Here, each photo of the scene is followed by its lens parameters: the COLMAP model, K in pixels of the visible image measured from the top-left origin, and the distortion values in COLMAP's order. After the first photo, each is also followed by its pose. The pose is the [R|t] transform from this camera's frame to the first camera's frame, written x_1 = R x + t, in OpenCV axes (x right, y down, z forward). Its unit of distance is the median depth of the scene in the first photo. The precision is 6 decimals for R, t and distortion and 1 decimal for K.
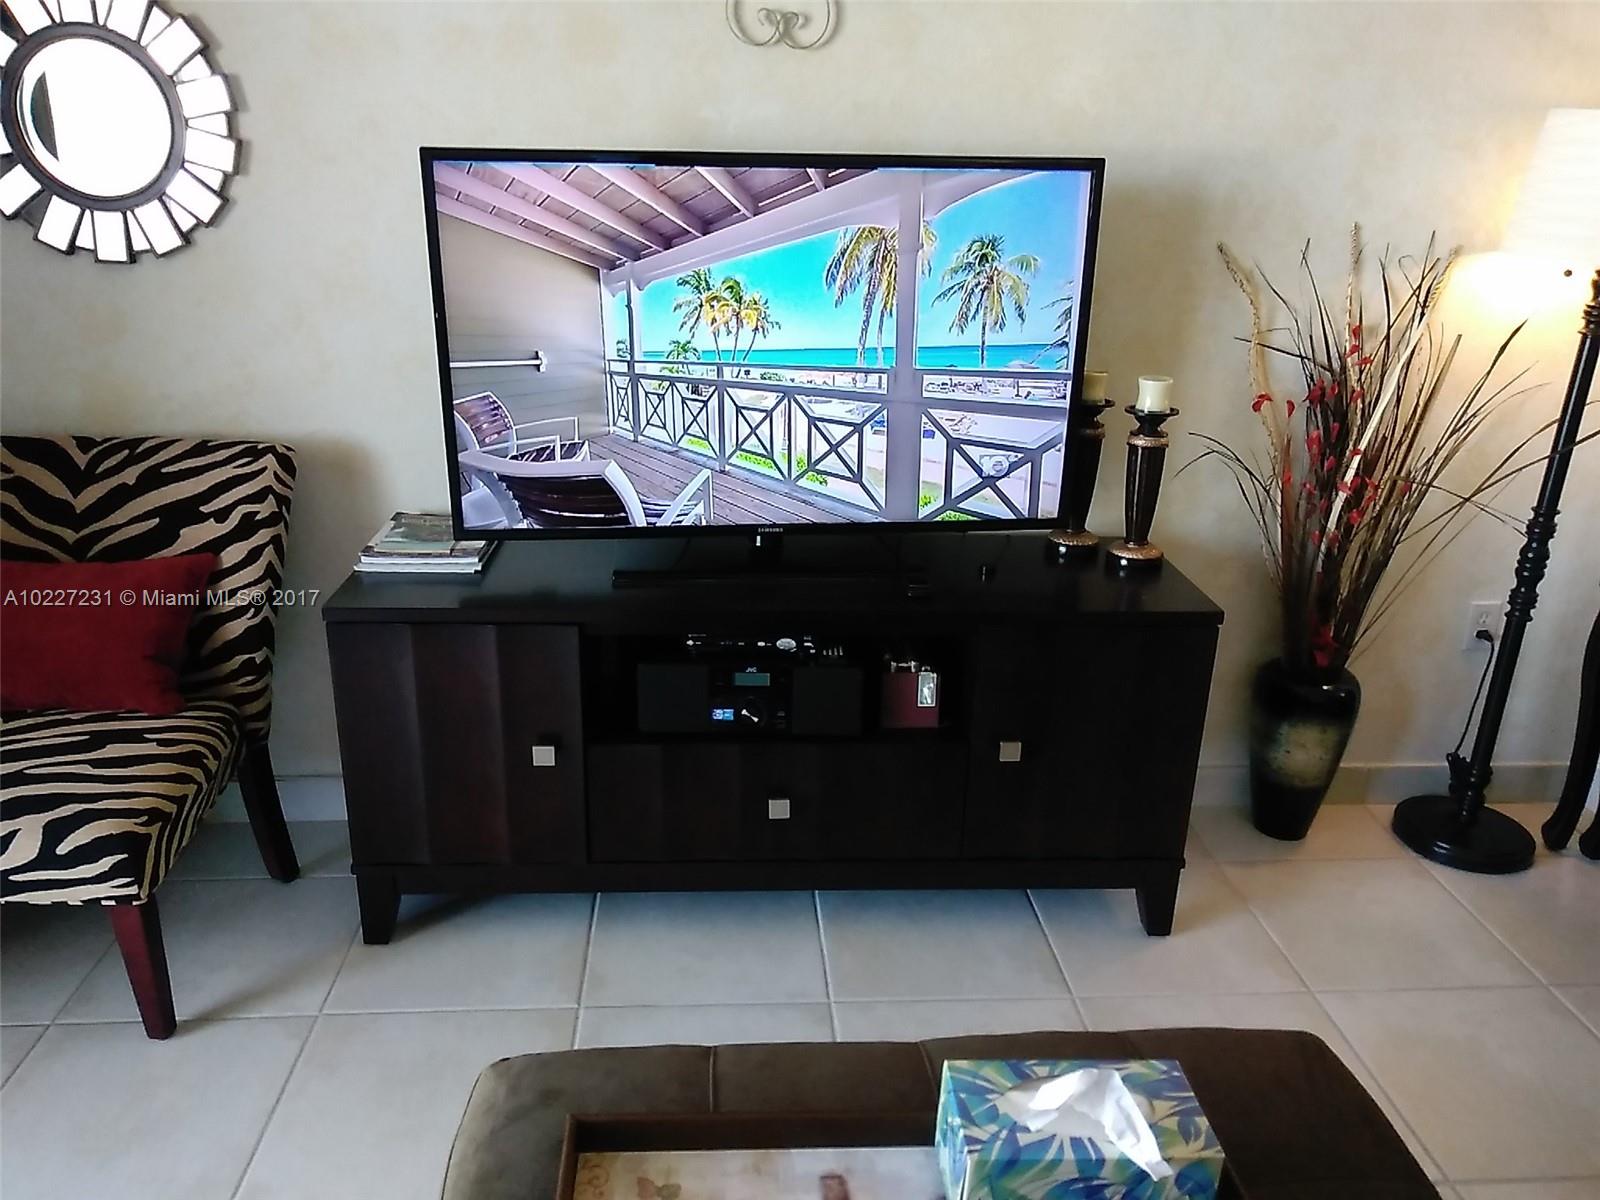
lens RADIAL K [[1217.2, 0, 800.0], [0, 1217.2, 600.0], [0, 0, 1]] dist [-0.000022, 0.001874]
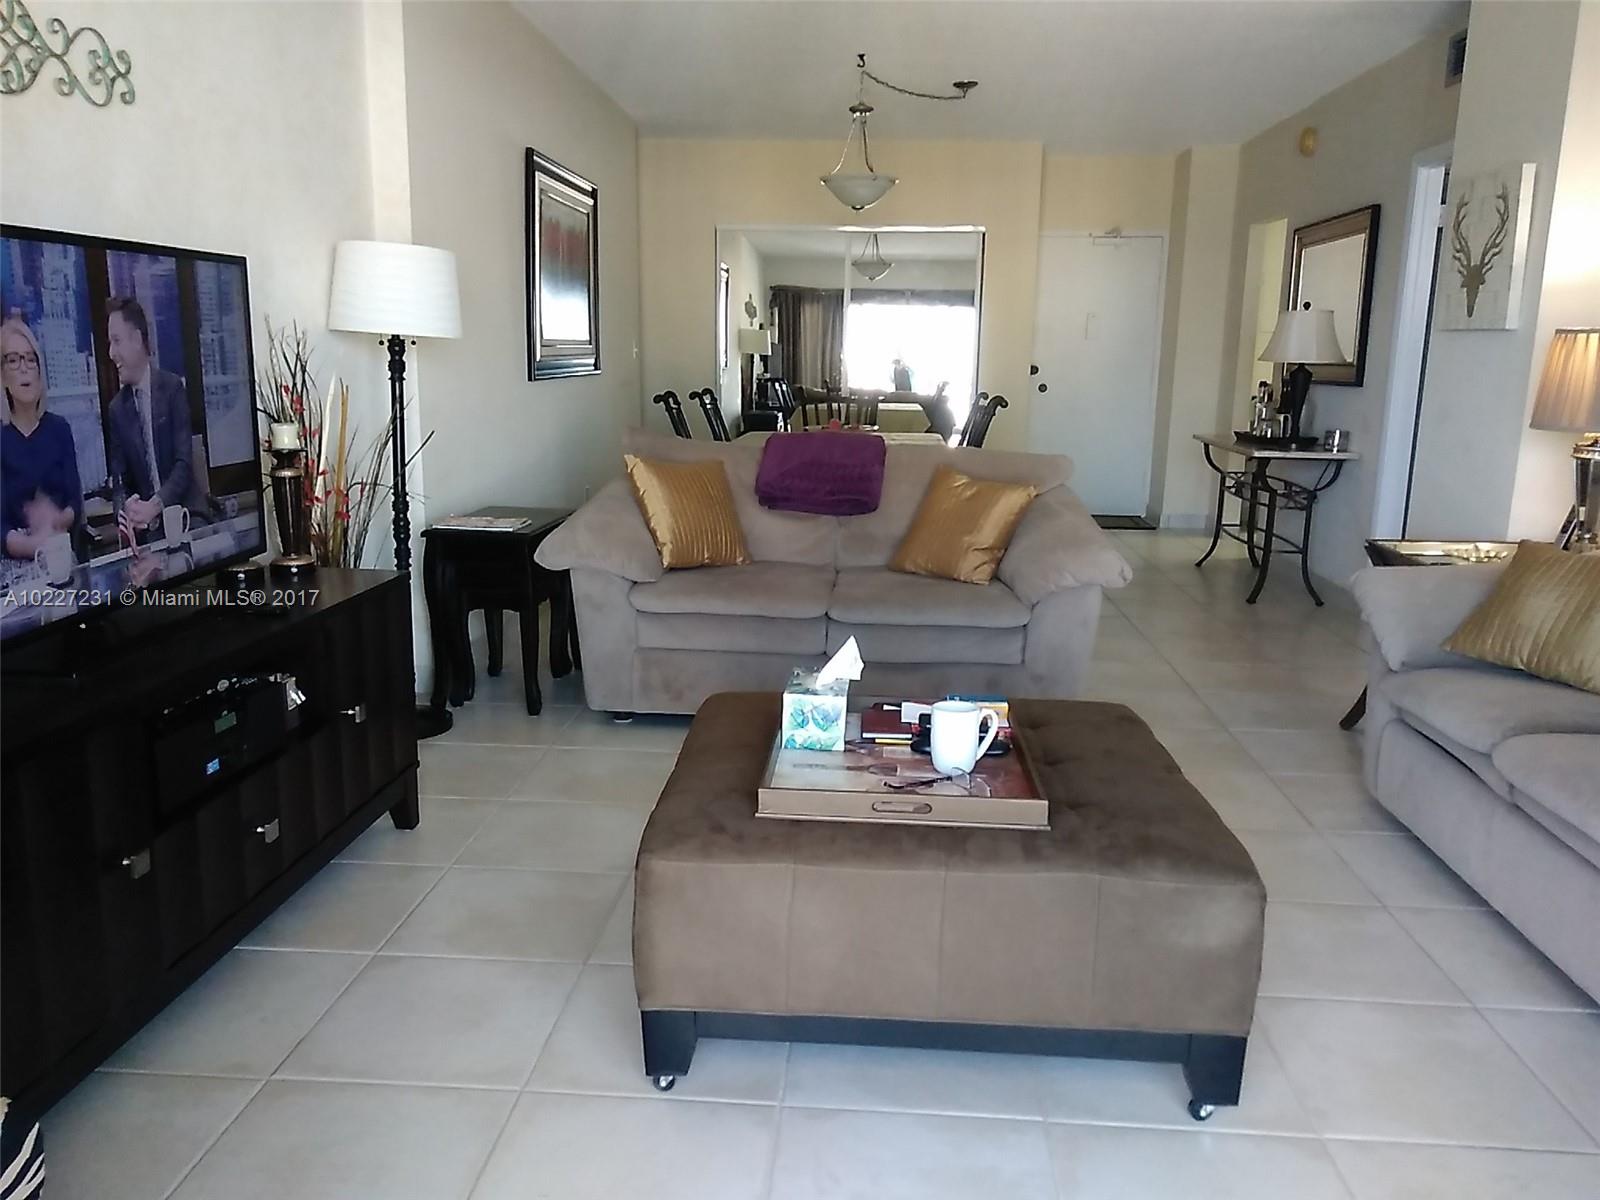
lens RADIAL K [[1217.2, 0, 800.0], [0, 1217.2, 600.0], [0, 0, 1]] dist [-0.000022, 0.001874]
pose [[0.128761, -0.224839, 0.965851, -0.960884], [0.321057, 0.930954, 0.173914, -0.057137], [-0.938266, 0.287700, 0.192056, 0.292113]]
